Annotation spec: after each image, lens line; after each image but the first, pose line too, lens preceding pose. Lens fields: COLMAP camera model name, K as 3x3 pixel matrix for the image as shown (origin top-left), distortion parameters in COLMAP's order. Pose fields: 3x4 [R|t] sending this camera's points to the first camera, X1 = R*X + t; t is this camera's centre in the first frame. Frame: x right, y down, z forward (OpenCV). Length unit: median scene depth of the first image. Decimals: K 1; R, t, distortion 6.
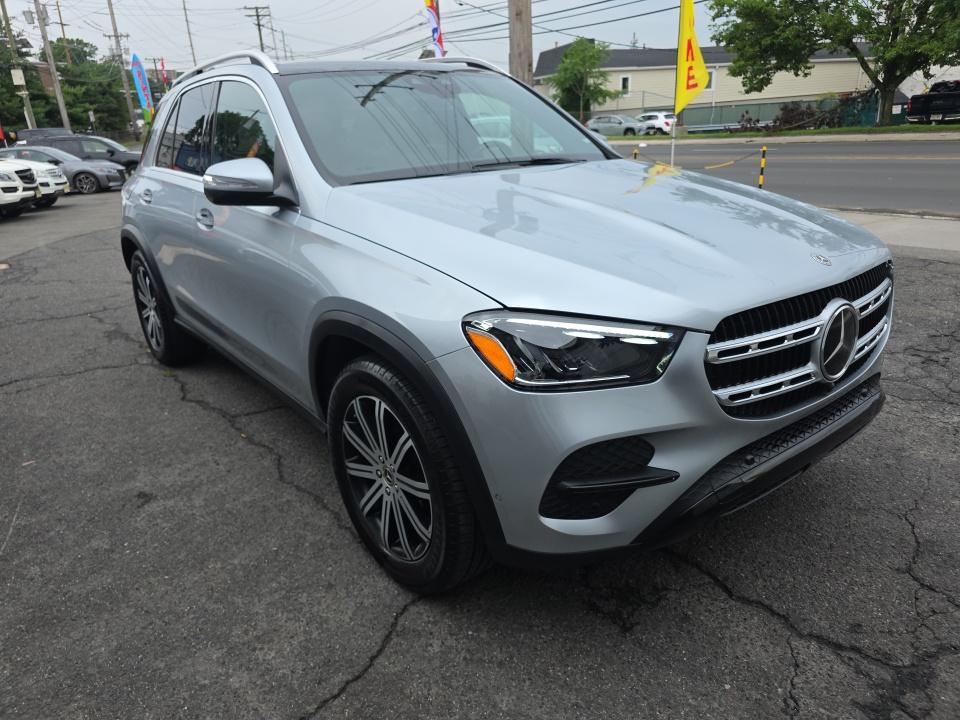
lens RADIAL K [[648.6, 0, 484.3], [0, 648.6, 357.9], [0, 0, 1]] dist [0.045765, -0.046727]
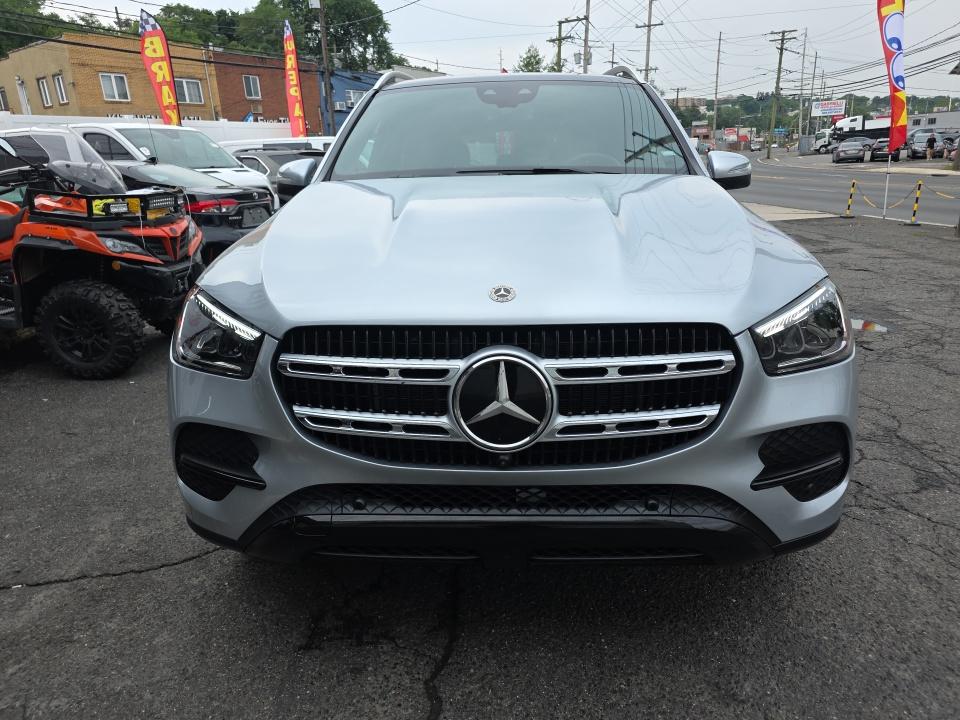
lens RADIAL K [[648.6, 0, 484.3], [0, 648.6, 360.7], [0, 0, 1]] dist [0.045765, -0.046727]
pose [[0.760879, 0.209978, -0.613981, 0.867254], [-0.228628, 0.972271, 0.049183, -0.090712], [0.607283, 0.102951, 0.787787, 0.348183]]
